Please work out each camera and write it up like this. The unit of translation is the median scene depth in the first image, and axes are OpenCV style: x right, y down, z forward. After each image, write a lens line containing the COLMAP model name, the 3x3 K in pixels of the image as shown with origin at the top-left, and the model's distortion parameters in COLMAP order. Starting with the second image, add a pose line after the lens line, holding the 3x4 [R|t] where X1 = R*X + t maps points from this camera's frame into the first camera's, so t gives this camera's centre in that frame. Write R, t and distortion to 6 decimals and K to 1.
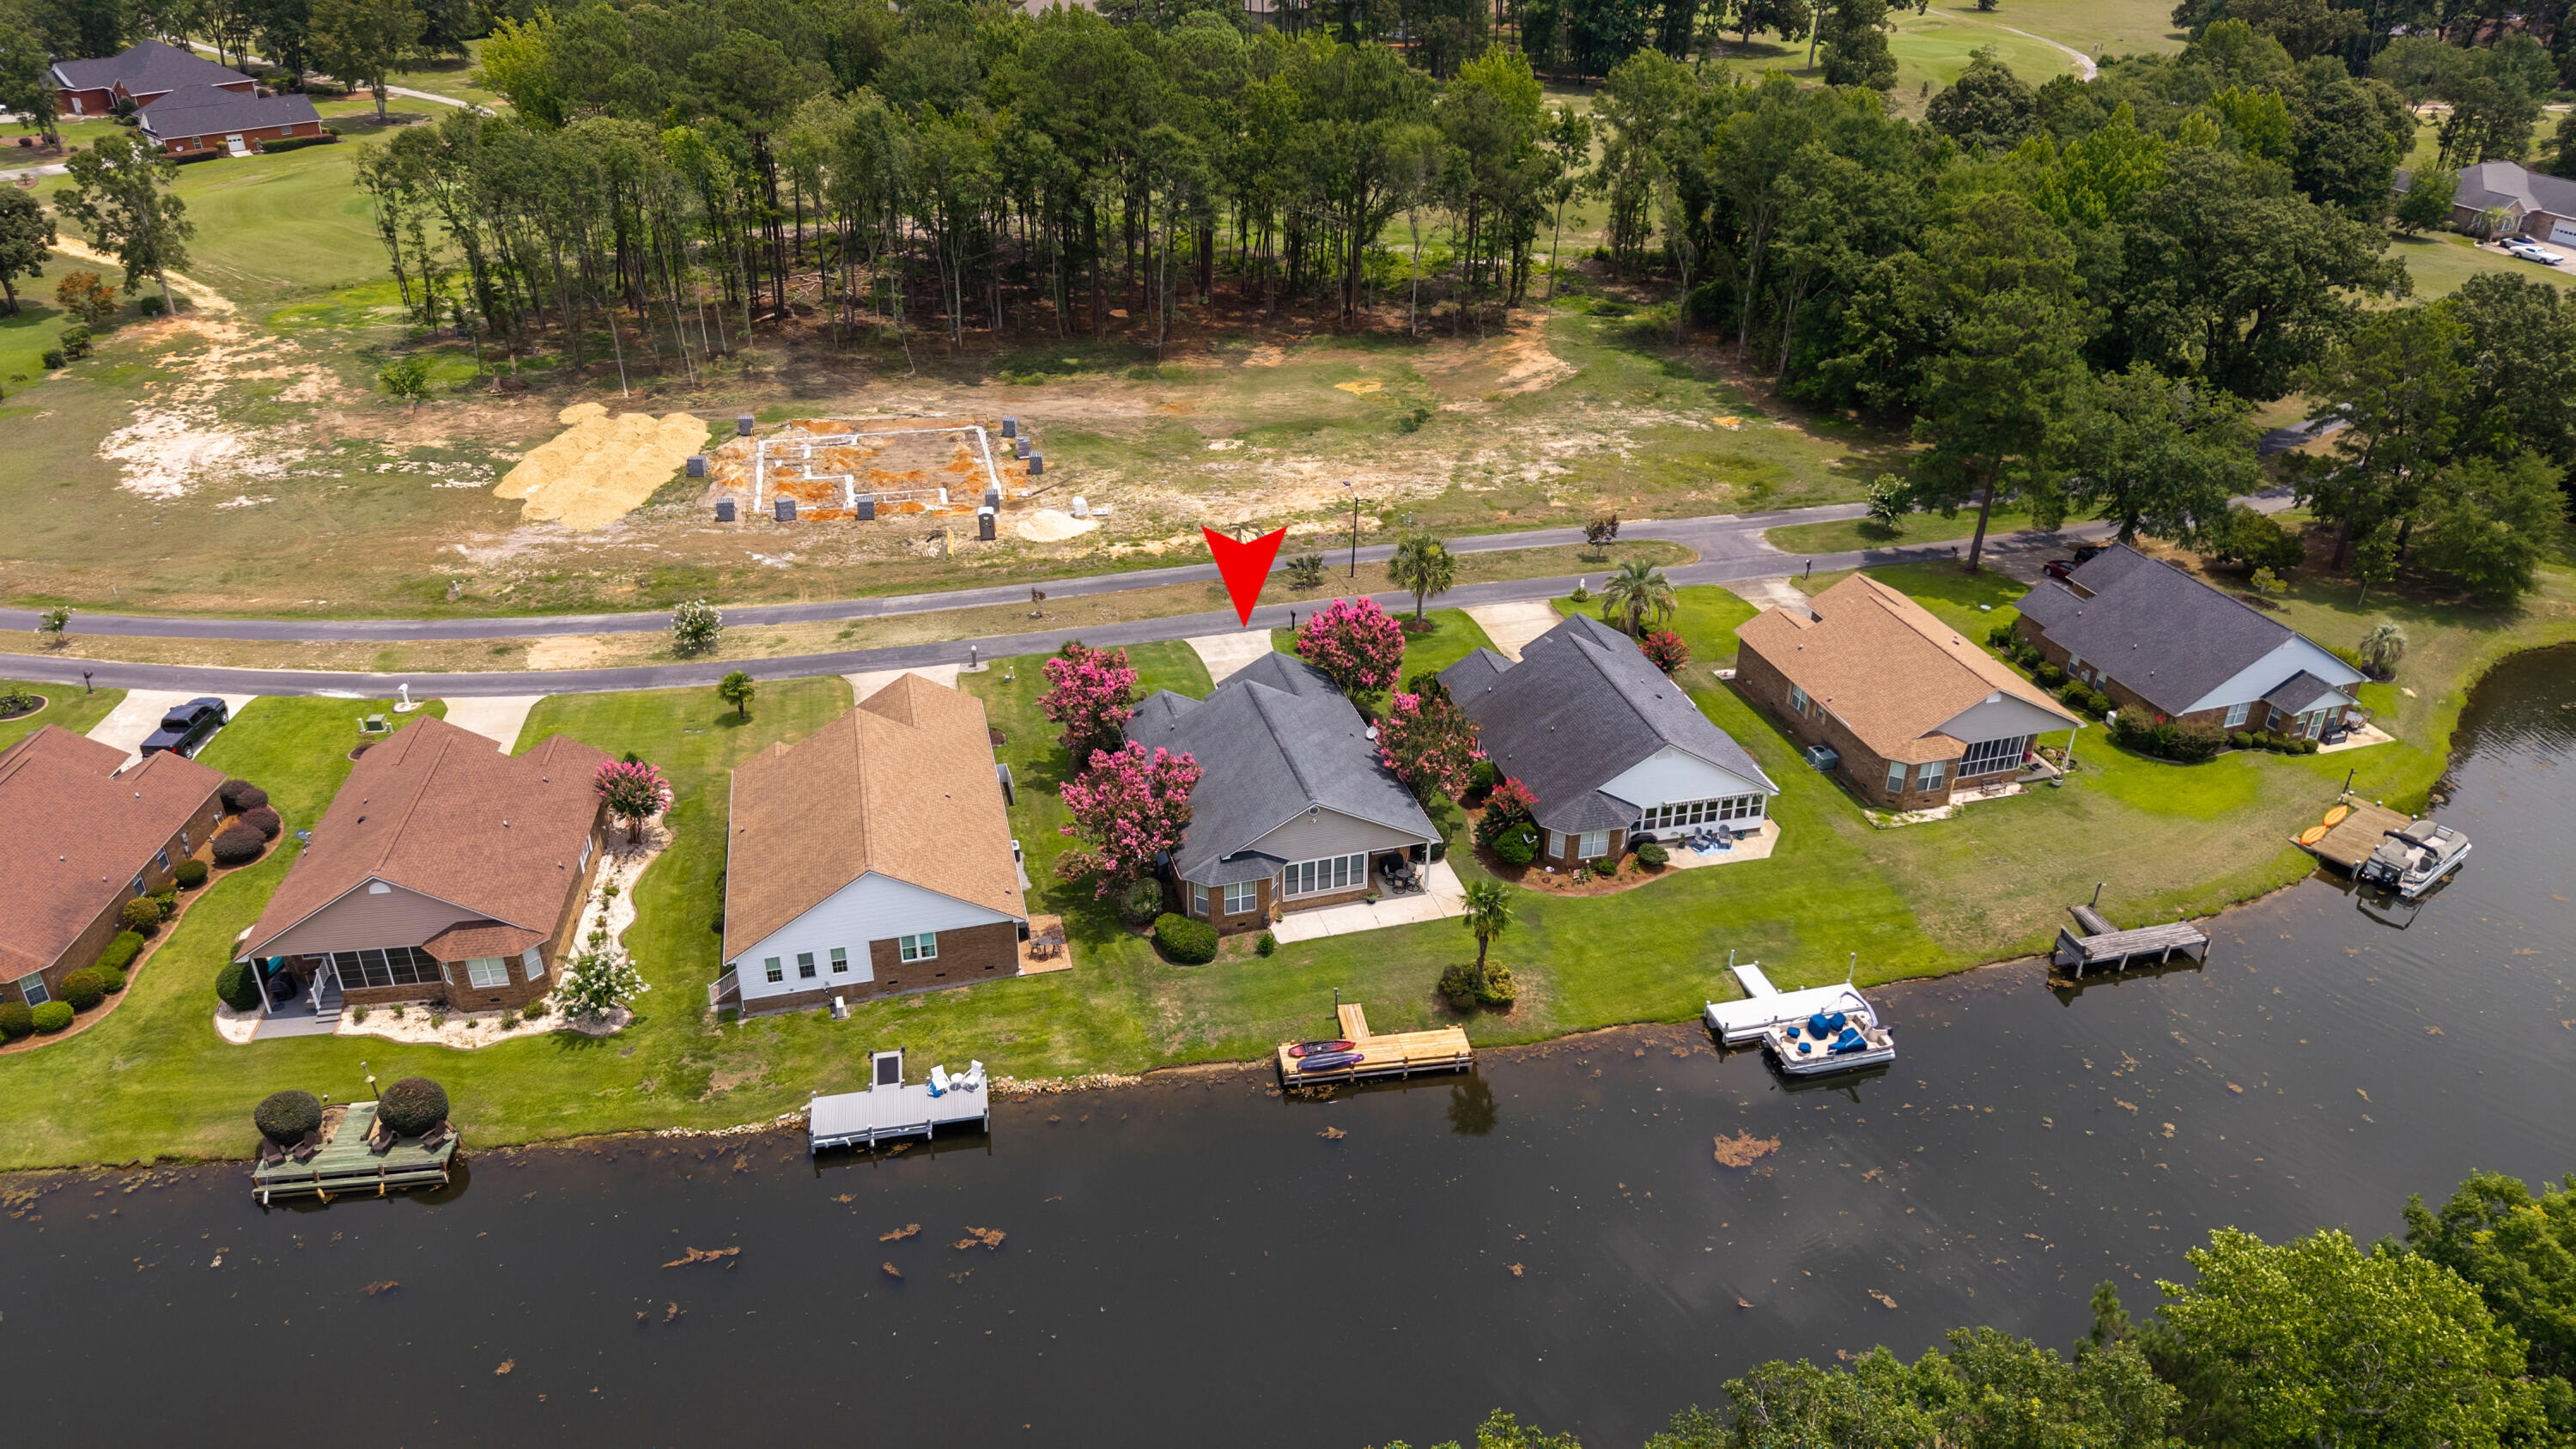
lens RADIAL K [[1746.5, 0, 1288.0], [0, 1746.5, 724.5], [0, 0, 1]] dist [0.050520, -0.001713]
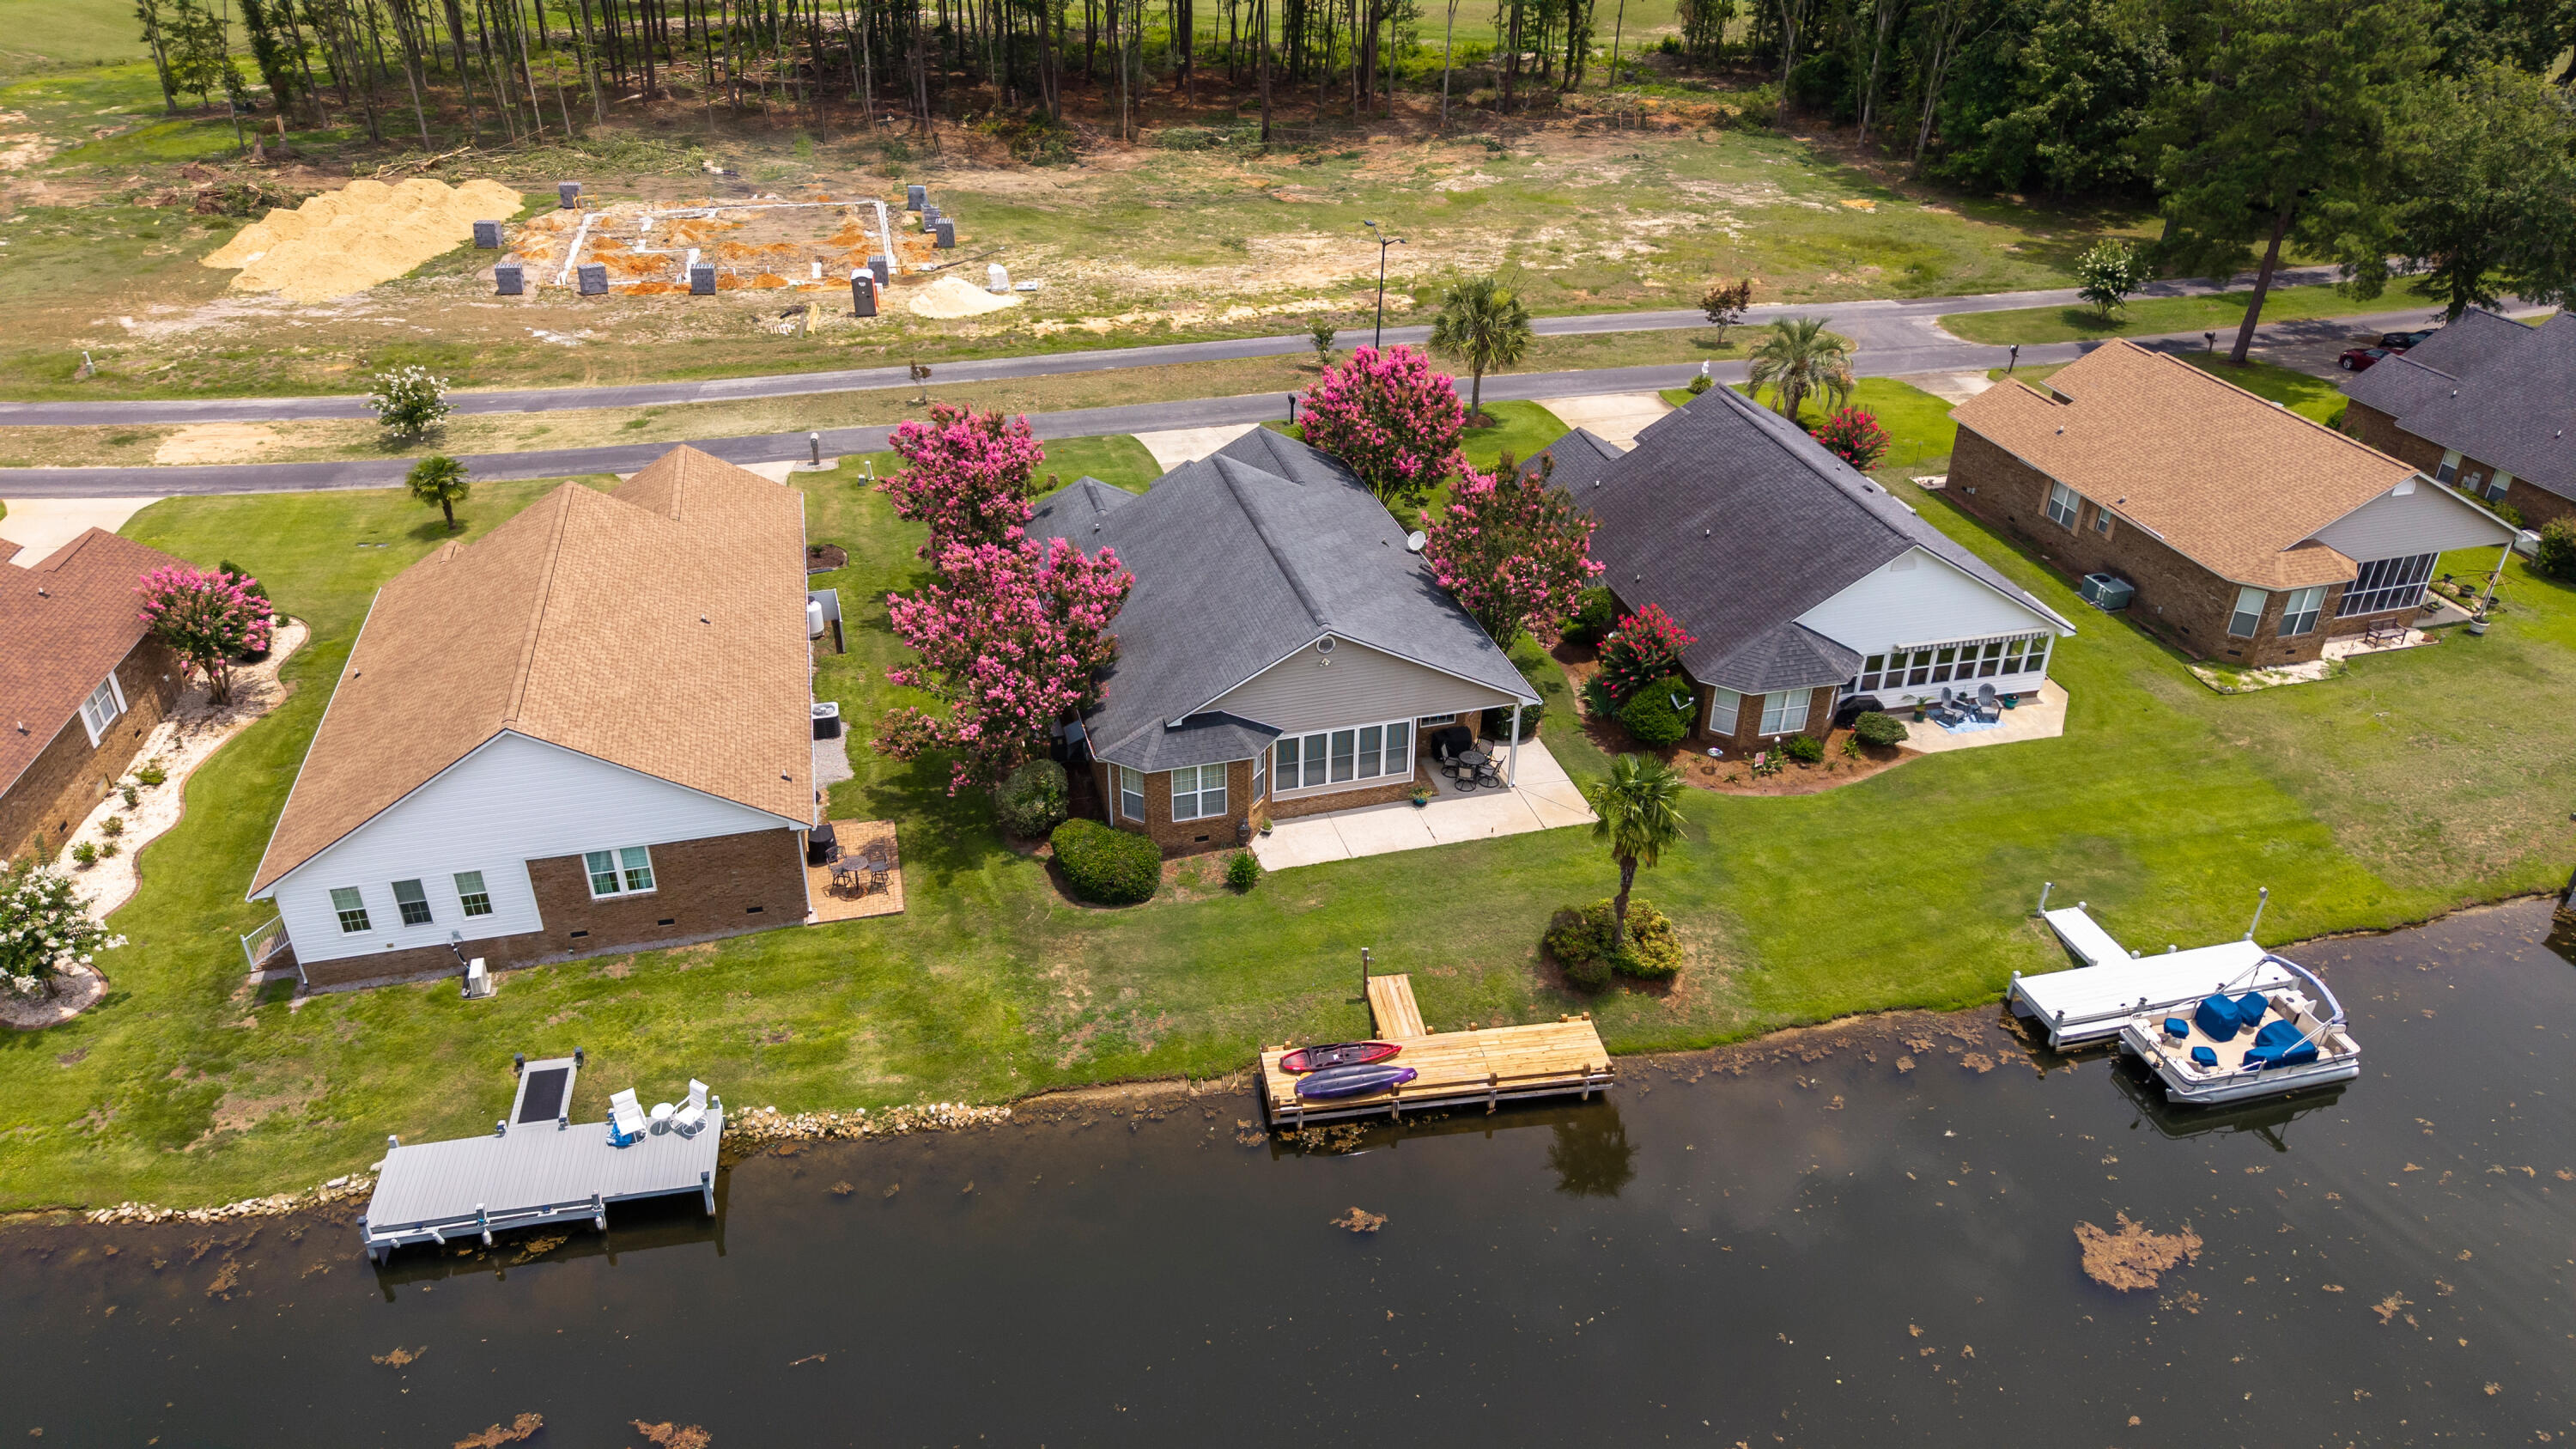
lens RADIAL K [[1771.1, 0, 1288.0], [0, 1771.1, 724.5], [0, 0, 1]] dist [-0.045475, 0.100405]
pose [[0.999991, 0.004042, 0.000964, 0.001654], [-0.004070, 0.999516, 0.030831, 0.053412], [-0.000839, -0.030834, 0.999524, 0.378376]]
